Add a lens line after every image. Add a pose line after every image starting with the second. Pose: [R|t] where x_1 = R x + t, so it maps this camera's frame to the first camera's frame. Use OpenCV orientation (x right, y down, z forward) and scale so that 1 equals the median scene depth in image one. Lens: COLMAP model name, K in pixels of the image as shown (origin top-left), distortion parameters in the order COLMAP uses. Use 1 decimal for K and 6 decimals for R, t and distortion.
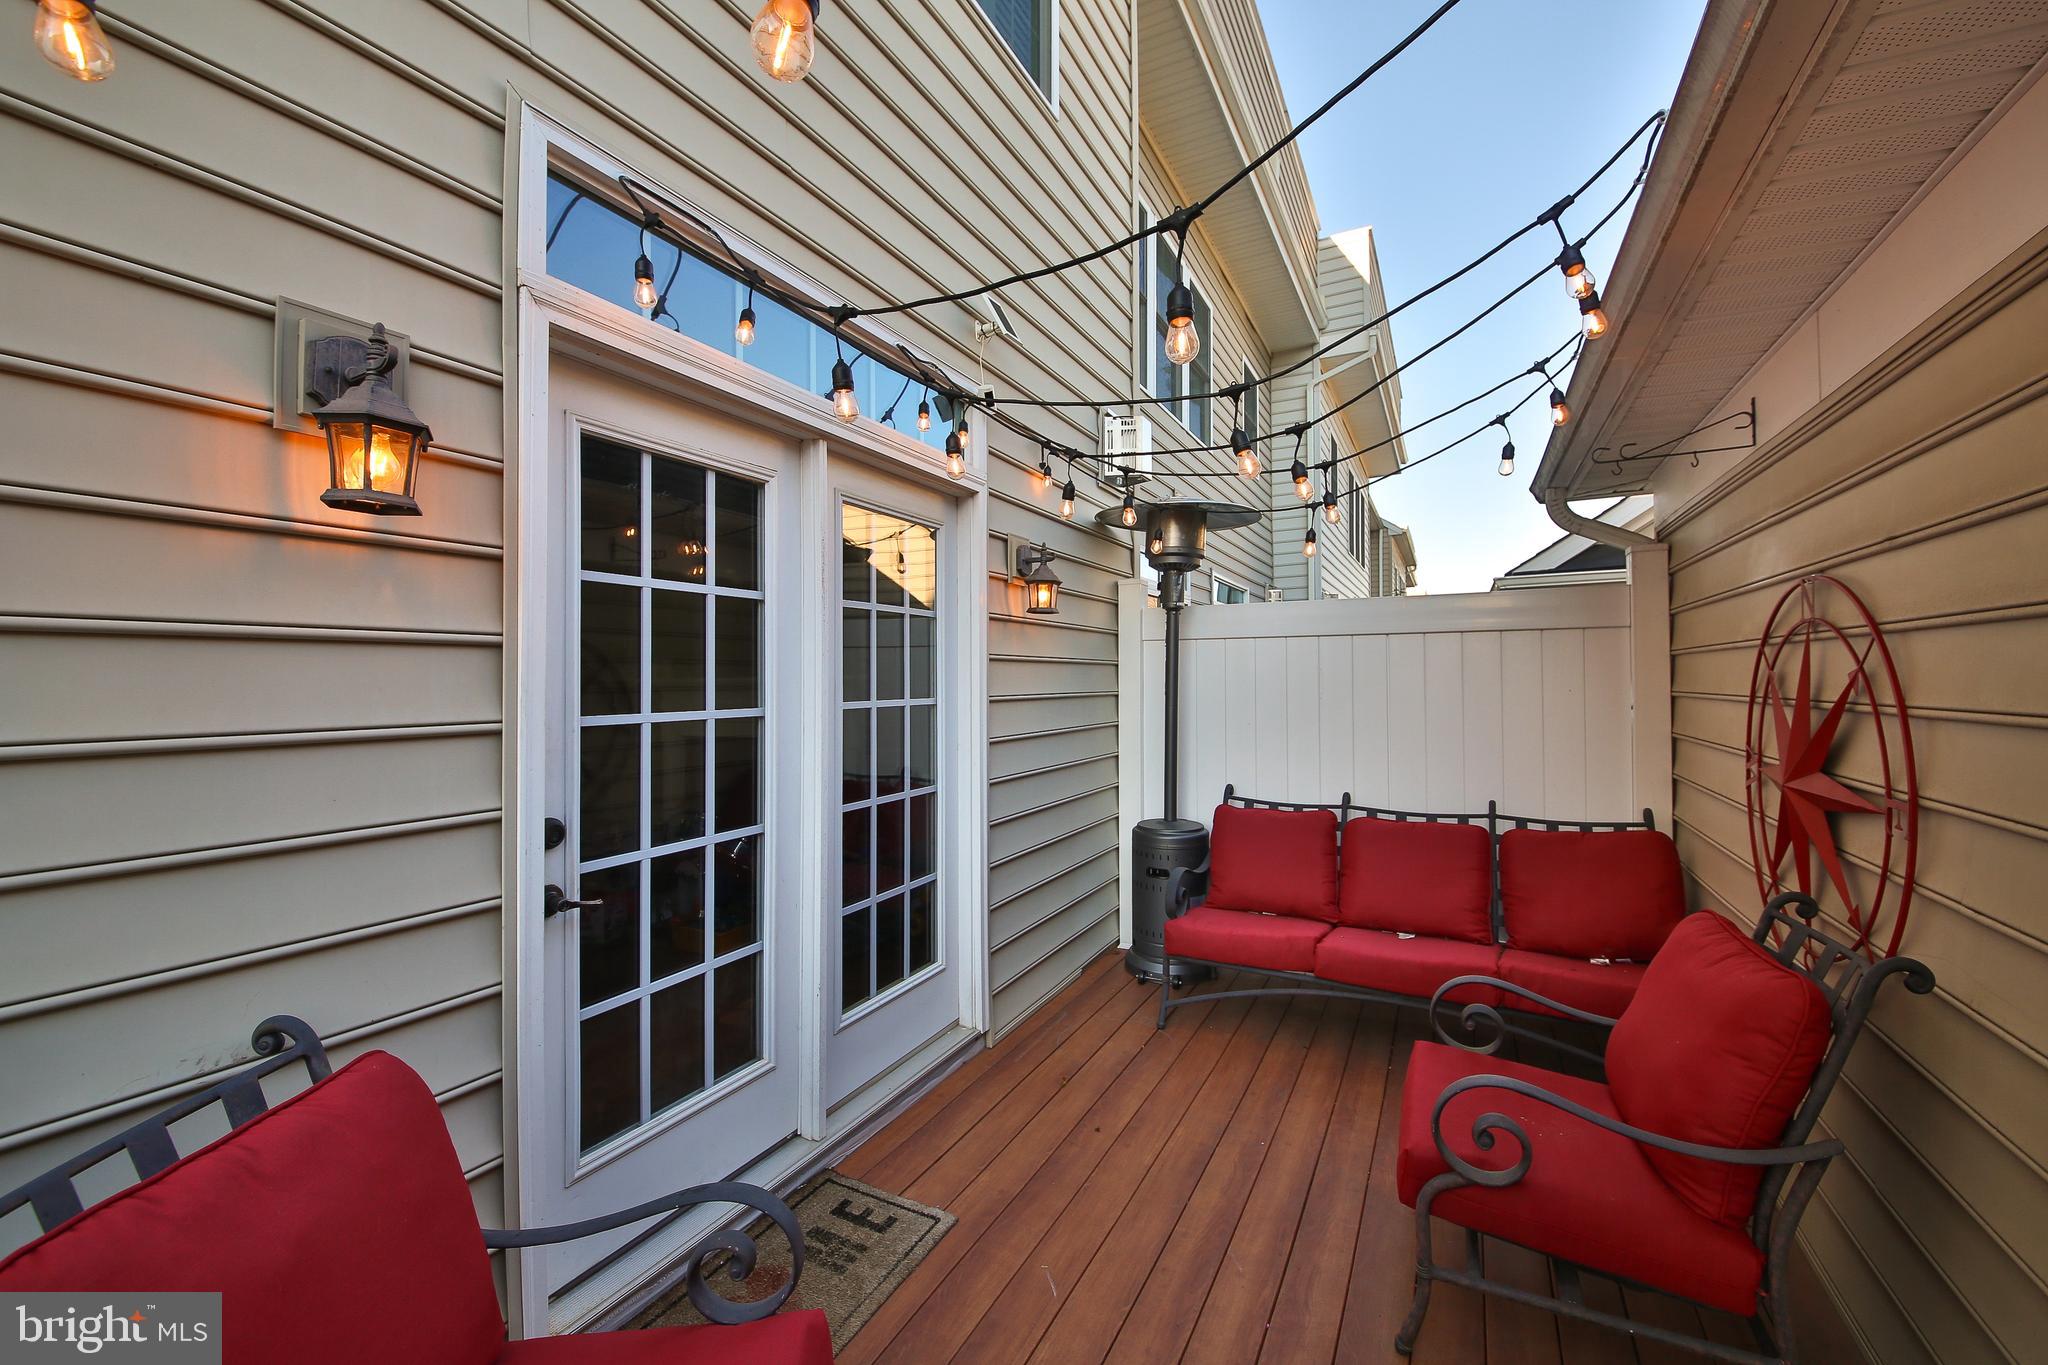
lens RADIAL K [[811.3, 0, 1033.1], [0, 811.3, 674.5], [0, 0, 1]] dist [0.008812, -0.000527]
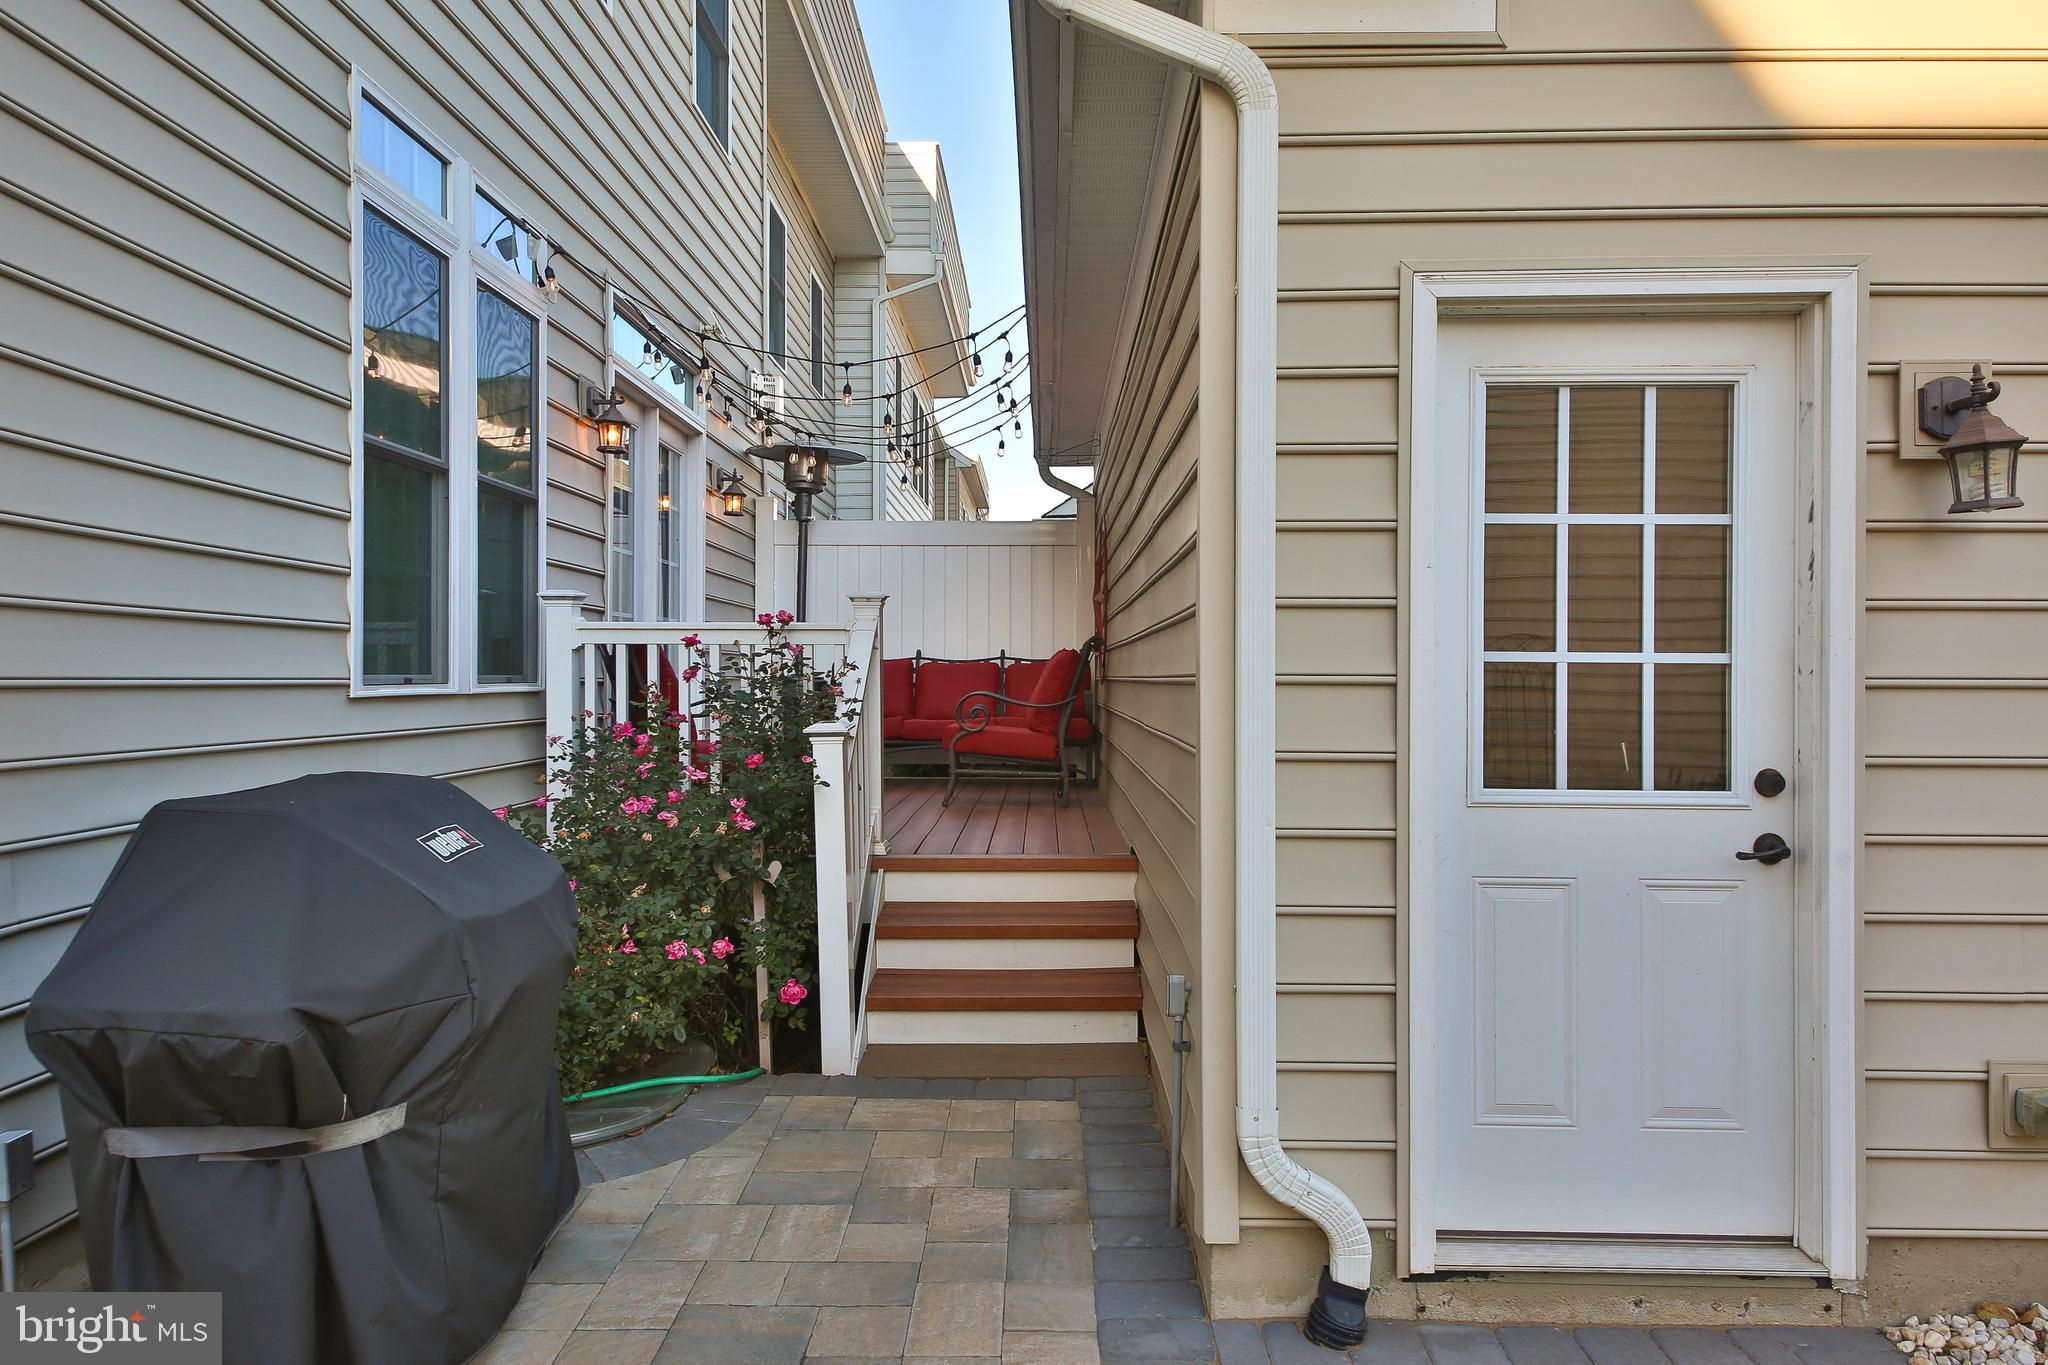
lens RADIAL K [[1307.4, 0, 1020.8], [0, 1307.4, 679.4], [0, 0, 1]] dist [-0.000518, 0.000001]
pose [[0.895360, 0.007065, 0.445288, -0.486325], [-0.011891, 0.999897, 0.008046, 0.167073], [-0.445185, -0.012499, 0.895351, -1.163644]]
